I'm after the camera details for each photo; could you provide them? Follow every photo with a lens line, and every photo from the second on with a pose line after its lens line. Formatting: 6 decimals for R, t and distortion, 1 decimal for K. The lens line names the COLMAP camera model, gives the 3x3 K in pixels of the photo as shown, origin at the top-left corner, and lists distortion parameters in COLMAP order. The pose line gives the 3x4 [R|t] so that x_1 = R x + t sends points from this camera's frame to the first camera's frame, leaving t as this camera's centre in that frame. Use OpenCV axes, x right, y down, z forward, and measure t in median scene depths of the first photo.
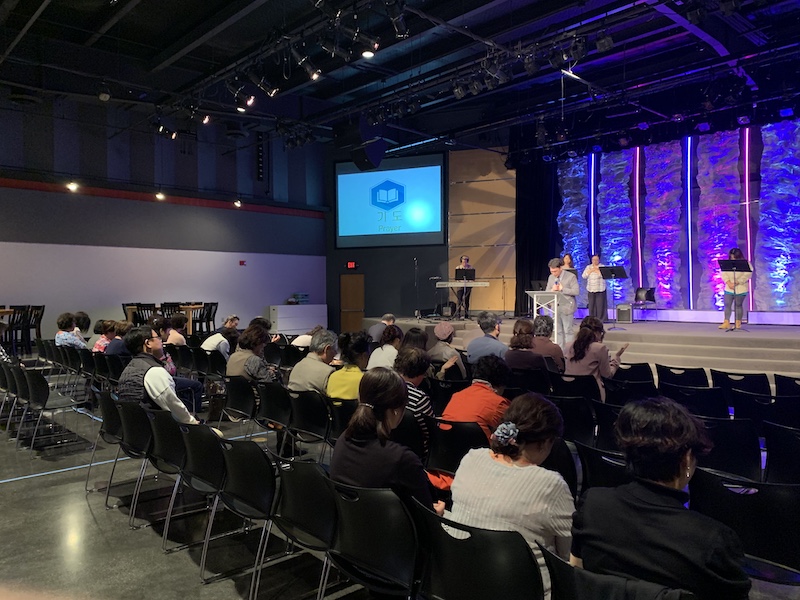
lens RADIAL K [[612.0, 0, 389.6], [0, 612.0, 301.5], [0, 0, 1]] dist [0.033882, -0.042893]
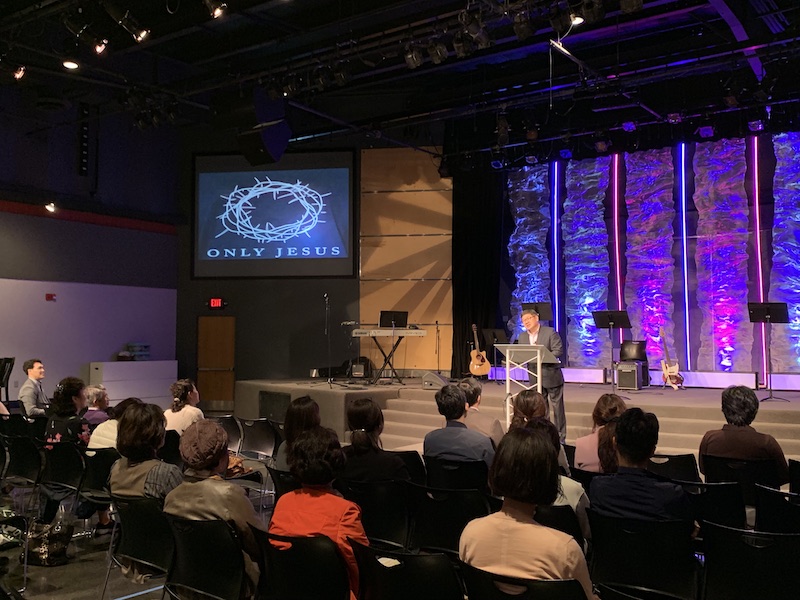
lens RADIAL K [[807.8, 0, 388.9], [0, 807.8, 297.1], [0, 0, 1]] dist [0.122512, -0.292178]
pose [[0.981100, 0.019189, 0.192549, -0.059468], [-0.005611, 0.997473, -0.070819, -0.002991], [-0.193421, 0.068400, 0.978729, 0.078641]]
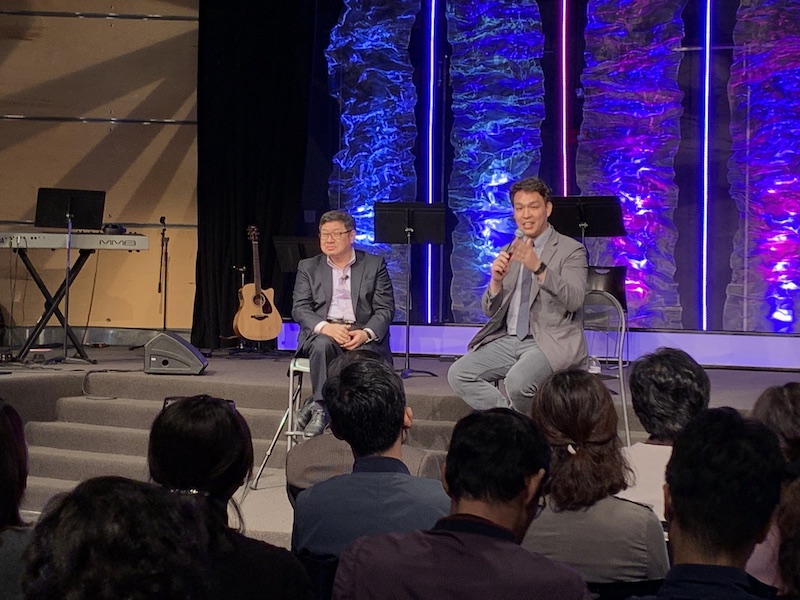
lens RADIAL K [[1688.0, 0, 391.4], [0, 1688.0, 298.6], [0, 0, 1]] dist [0.168578, -0.062894]
pose [[0.912449, 0.015111, 0.408912, -0.069287], [-0.015636, 0.999876, -0.002060, -0.000635], [-0.408892, -0.004514, 0.912572, 0.165601]]
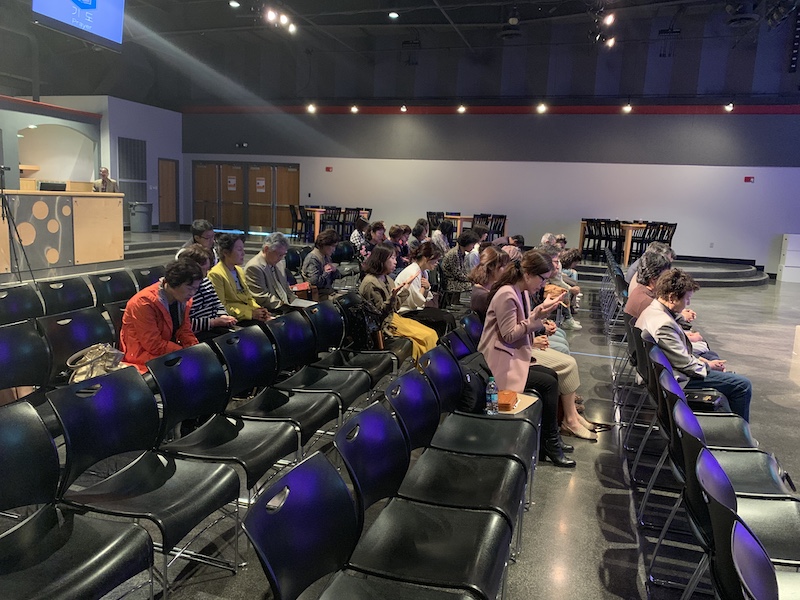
lens RADIAL K [[621.7, 0, 401.0], [0, 621.7, 297.5], [0, 0, 1]] dist [0.010126, 0.003719]
pose [[0.497111, 0.161401, -0.852544, 0.305482], [-0.059216, 0.986567, 0.152246, -0.006279], [0.865664, -0.025199, 0.499991, 0.184972]]
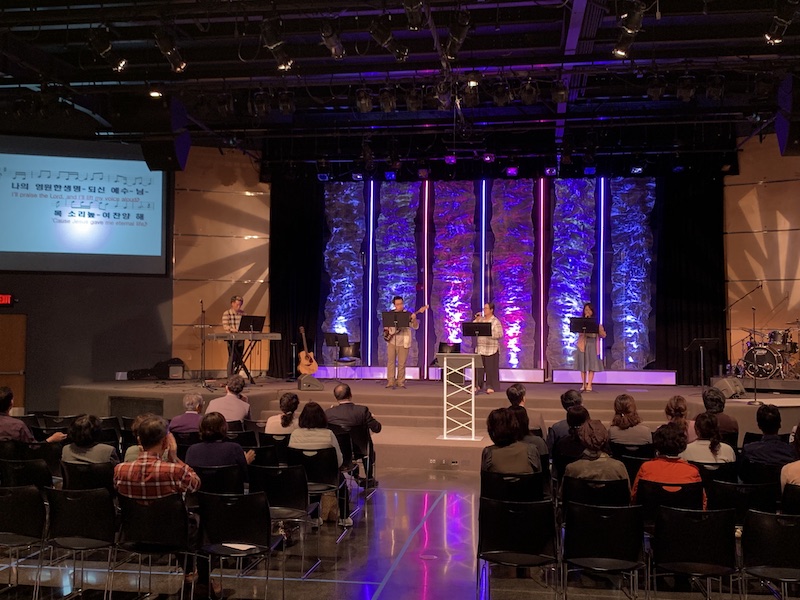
lens RADIAL K [[887.8, 0, 398.5], [0, 887.8, 297.3], [0, 0, 1]] dist [0.163131, -0.430584]
pose [[0.787187, 0.035297, 0.615704, -0.381111], [-0.003727, 0.998615, -0.052484, -0.018805], [-0.616703, 0.039020, 0.786228, 0.043590]]
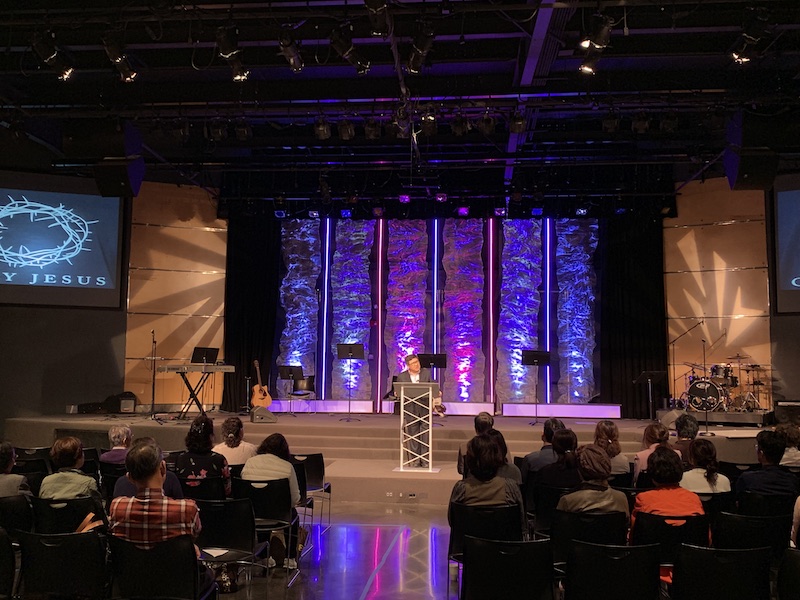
lens RADIAL K [[805.2, 0, 397.1], [0, 805.2, 297.9], [0, 0, 1]] dist [0.144279, -0.330003]
pose [[0.748180, 0.078029, 0.658892, -0.333463], [-0.006801, 0.993911, -0.109980, -0.006663], [-0.663461, 0.077804, 0.744154, 0.114230]]
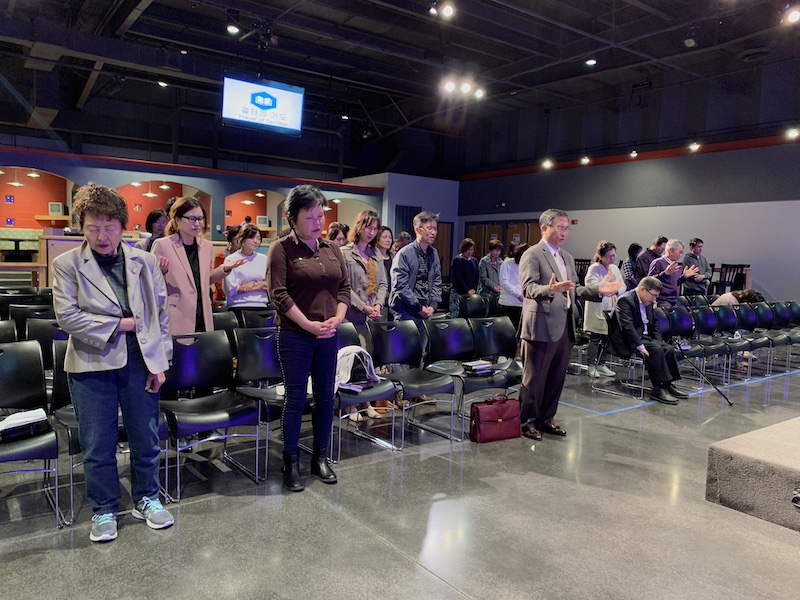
lens RADIAL K [[610.5, 0, 394.1], [0, 610.5, 296.0], [0, 0, 1]] dist [0.045529, -0.081344]
pose [[-0.113116, 0.074049, -0.990819, 0.382358], [-0.044285, 0.995852, 0.079481, 0.001912], [0.992594, 0.052869, -0.109367, 0.457257]]
